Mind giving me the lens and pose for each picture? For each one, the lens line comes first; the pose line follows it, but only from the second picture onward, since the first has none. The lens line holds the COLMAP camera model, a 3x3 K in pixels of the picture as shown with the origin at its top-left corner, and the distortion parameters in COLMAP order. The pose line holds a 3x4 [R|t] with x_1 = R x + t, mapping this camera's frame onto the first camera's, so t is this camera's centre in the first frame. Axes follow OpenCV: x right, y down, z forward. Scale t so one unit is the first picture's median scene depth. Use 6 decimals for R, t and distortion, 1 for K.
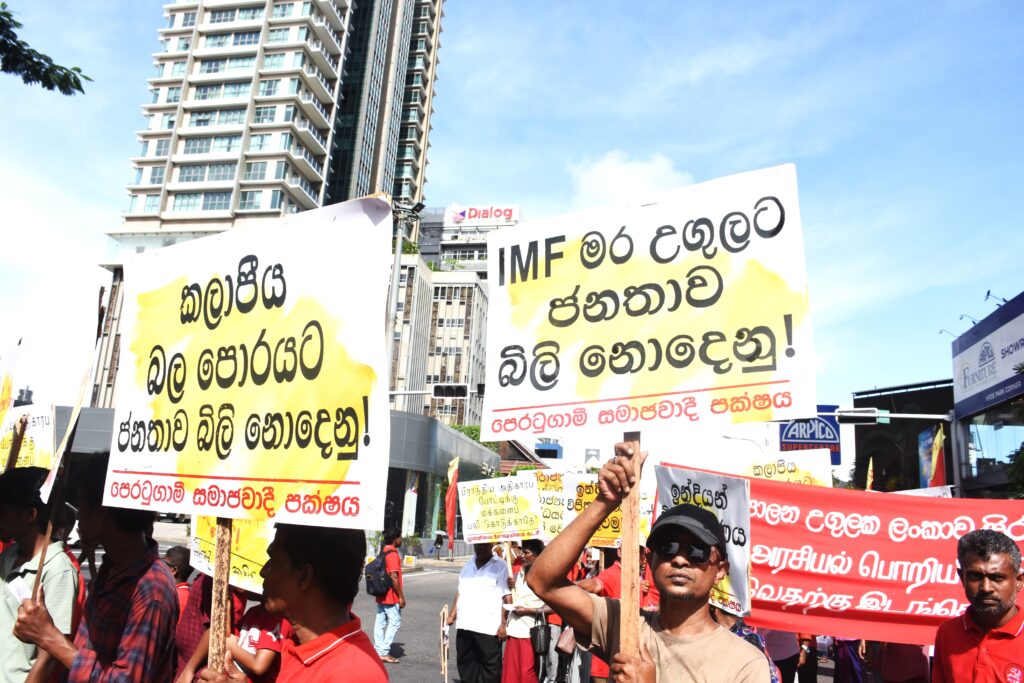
lens RADIAL K [[796.9, 0, 499.2], [0, 796.9, 350.0], [0, 0, 1]] dist [-0.156679, 0.116907]
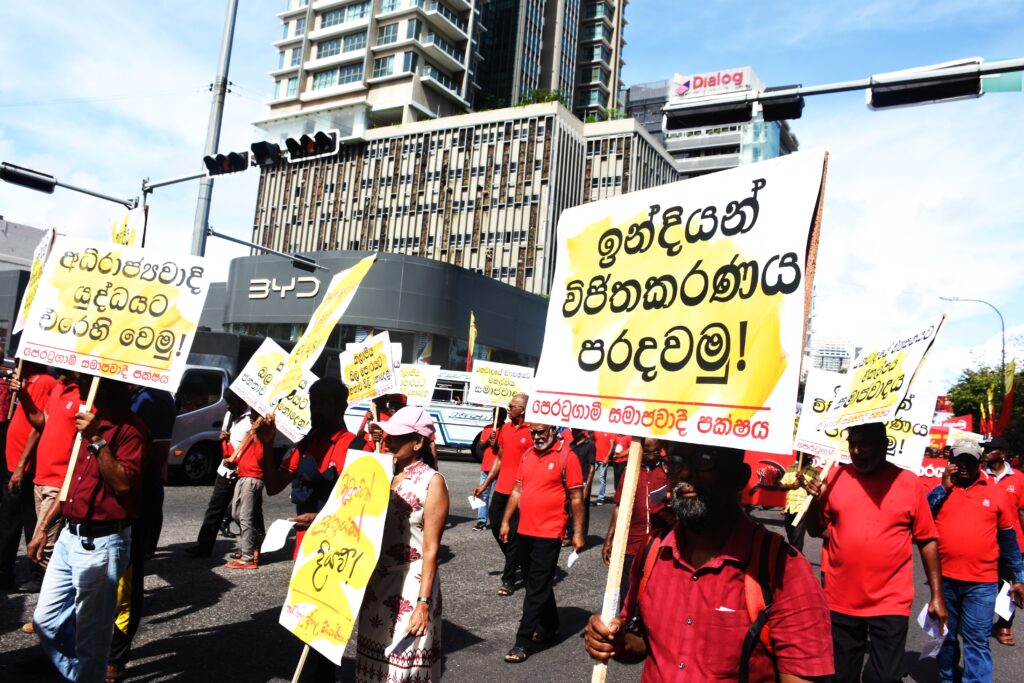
lens RADIAL K [[796.9, 0, 499.2], [0, 796.9, 350.0], [0, 0, 1]] dist [-0.156679, 0.116907]
pose [[0.937752, -0.017574, -0.346862, 0.116146], [0.056793, 0.993035, 0.103228, 0.048472], [0.342632, -0.116501, 0.932218, 0.162002]]
